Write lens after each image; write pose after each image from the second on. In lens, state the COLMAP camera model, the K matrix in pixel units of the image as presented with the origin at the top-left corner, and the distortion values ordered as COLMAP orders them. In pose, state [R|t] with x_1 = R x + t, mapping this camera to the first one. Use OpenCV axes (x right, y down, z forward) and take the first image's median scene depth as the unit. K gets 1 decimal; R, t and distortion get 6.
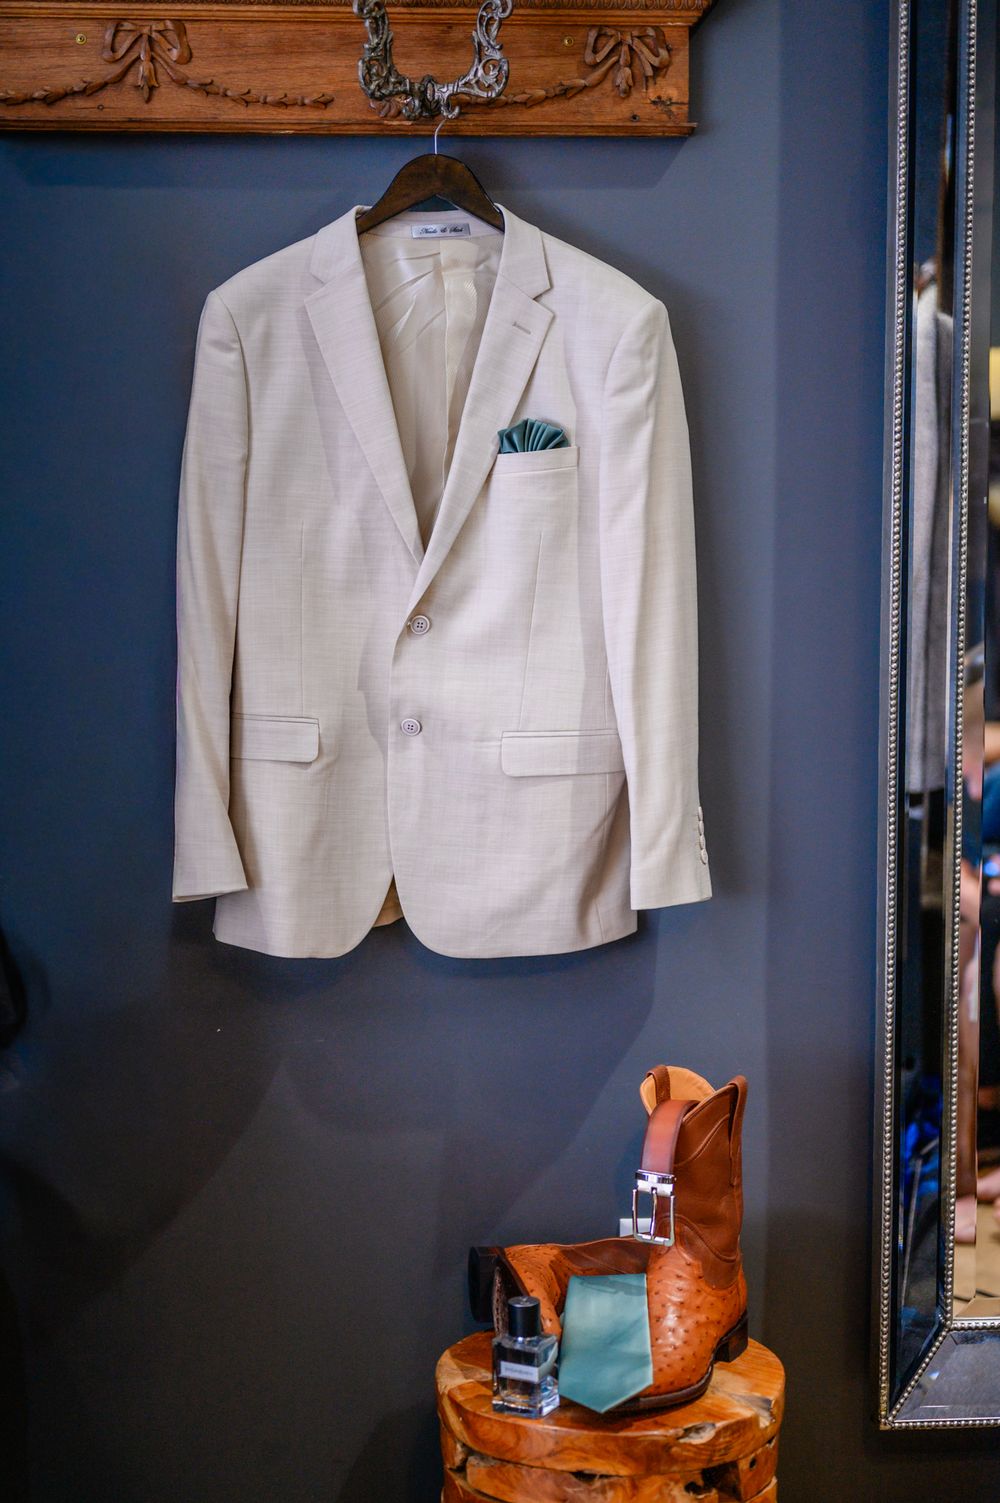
lens RADIAL K [[2187.4, 0, 500.0], [0, 2187.4, 751.5], [0, 0, 1]] dist [-0.012997, -0.014252]
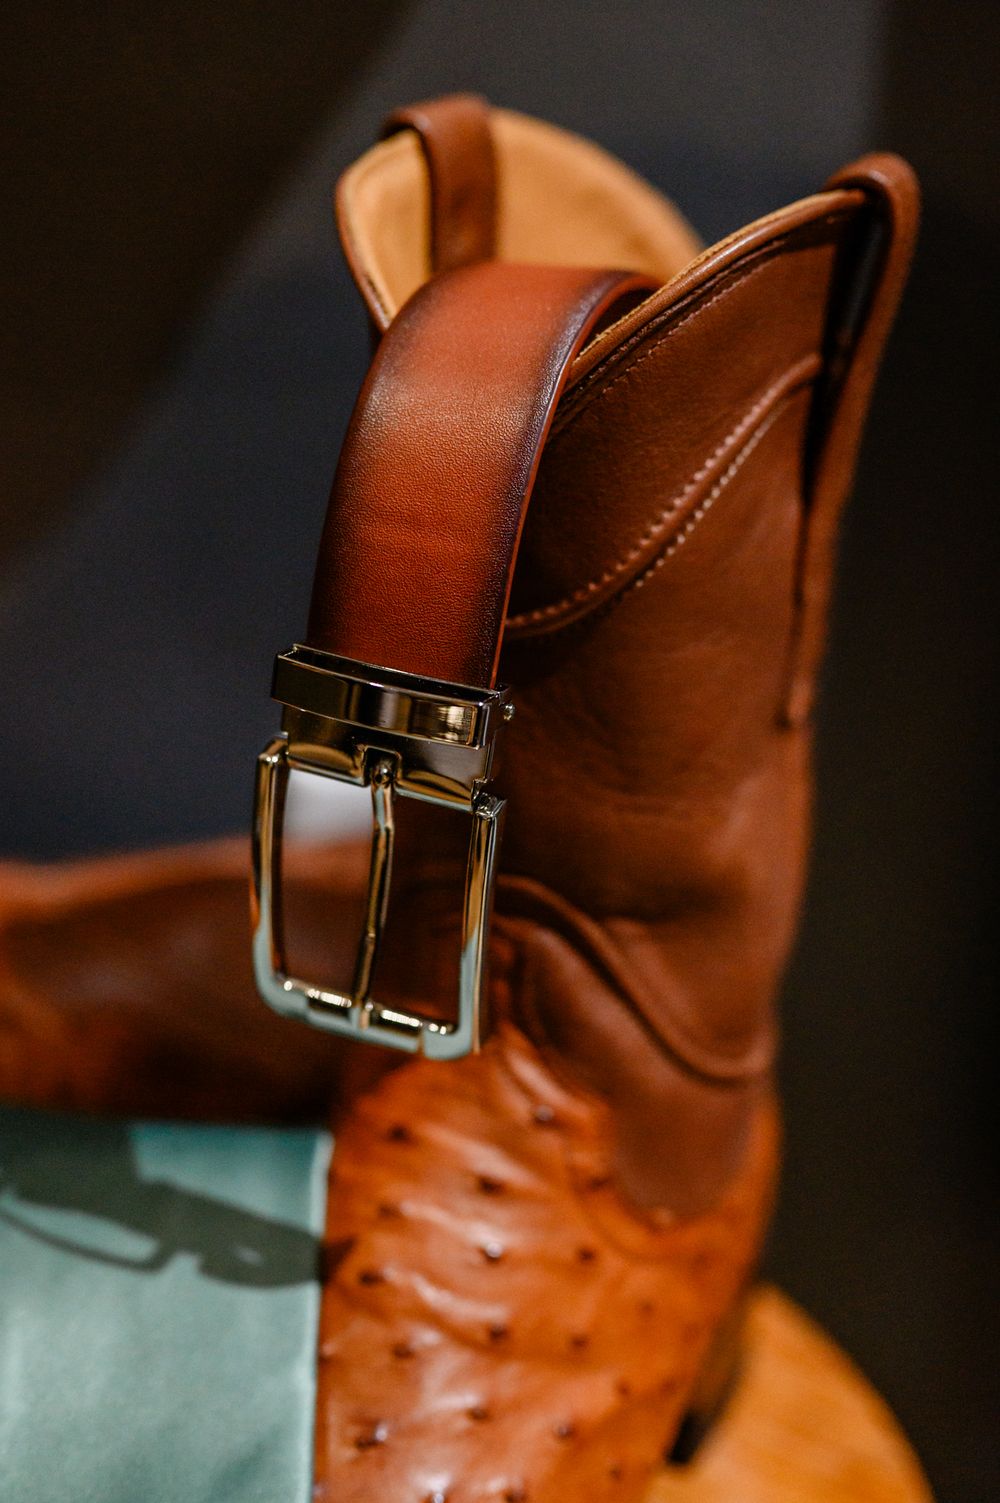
lens RADIAL K [[2187.4, 0, 500.0], [0, 2187.4, 751.5], [0, 0, 1]] dist [-0.012997, -0.014252]
pose [[0.992342, 0.036673, 0.117950, 0.058658], [-0.070769, 0.951446, 0.299570, 0.146409], [-0.101237, -0.305623, 0.946755, 0.829583]]
